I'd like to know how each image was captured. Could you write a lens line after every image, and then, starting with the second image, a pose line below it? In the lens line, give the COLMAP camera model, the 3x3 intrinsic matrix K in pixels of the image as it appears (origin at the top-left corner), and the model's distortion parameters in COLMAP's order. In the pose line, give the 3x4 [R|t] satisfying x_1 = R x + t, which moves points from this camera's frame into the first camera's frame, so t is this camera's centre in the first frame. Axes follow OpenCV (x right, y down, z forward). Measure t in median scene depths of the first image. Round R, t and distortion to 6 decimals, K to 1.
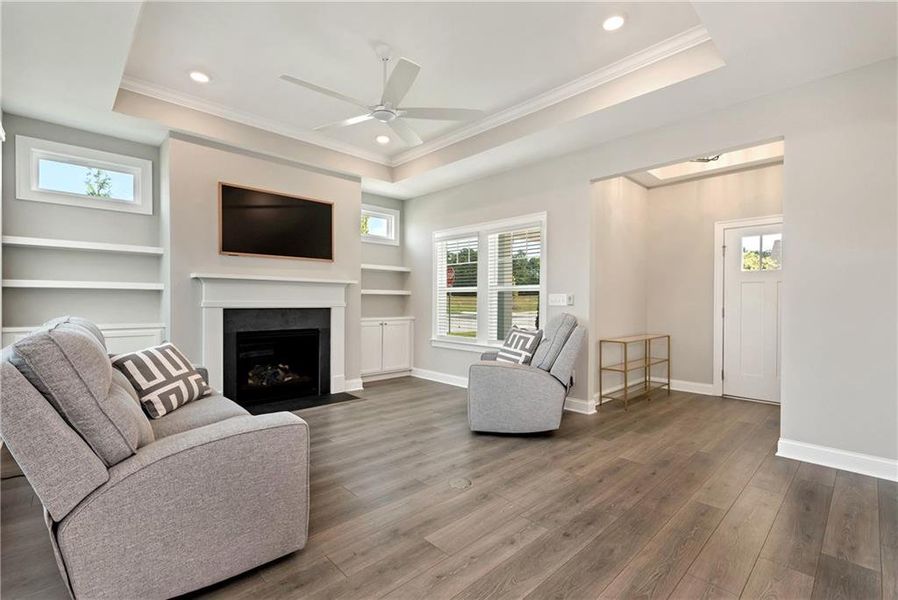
lens RADIAL K [[402.0, 0, 449.6], [0, 402.0, 301.5], [0, 0, 1]] dist [0.003194, 0.001120]
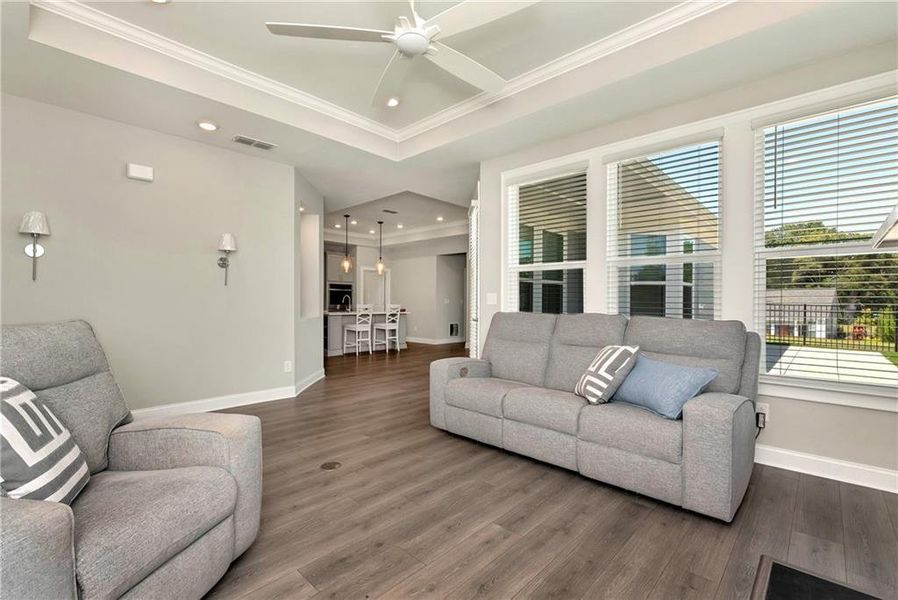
lens RADIAL K [[402.0, 0, 451.7], [0, 402.0, 301.5], [0, 0, 1]] dist [0.003194, 0.001120]
pose [[-0.998014, -0.012526, -0.061737, -0.135741], [-0.012269, 0.999914, -0.004536, 0.001825], [0.061788, -0.003769, -0.998082, 1.238945]]
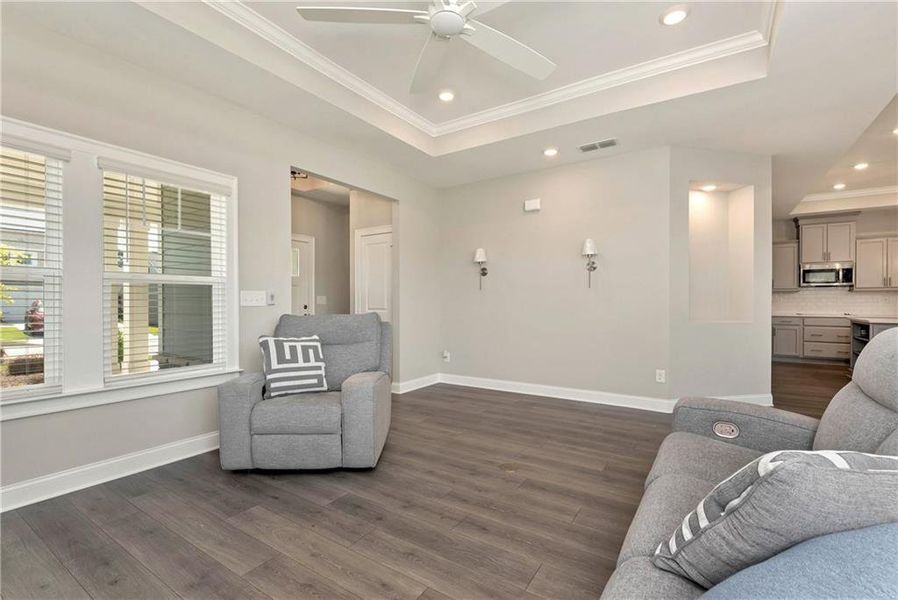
lens RADIAL K [[402.0, 0, 449.2], [0, 402.0, 302.9], [0, 0, 1]] dist [0.003194, 0.001120]
pose [[-0.224244, -0.006872, 0.974509, -0.584414], [-0.001531, 0.999976, 0.006700, -0.001336], [-0.974532, 0.000010, -0.224250, 0.822163]]
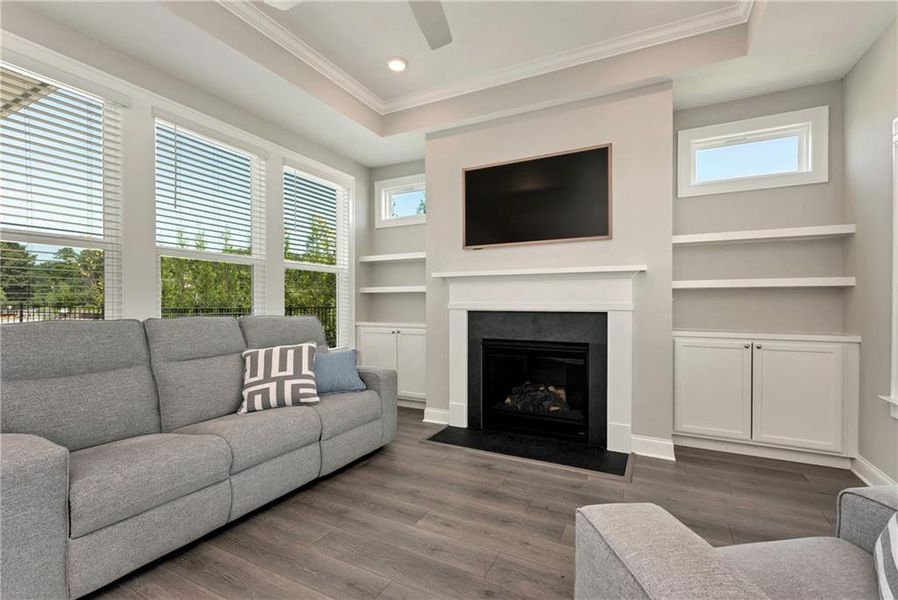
lens RADIAL K [[402.0, 0, 453.0], [0, 402.0, 303.2], [0, 0, 1]] dist [0.003194, 0.001120]
pose [[0.337518, -0.002990, -0.941314, 0.247451], [0.004333, 0.999989, -0.001623, 0.002356], [0.941309, -0.003531, 0.337527, 0.641758]]
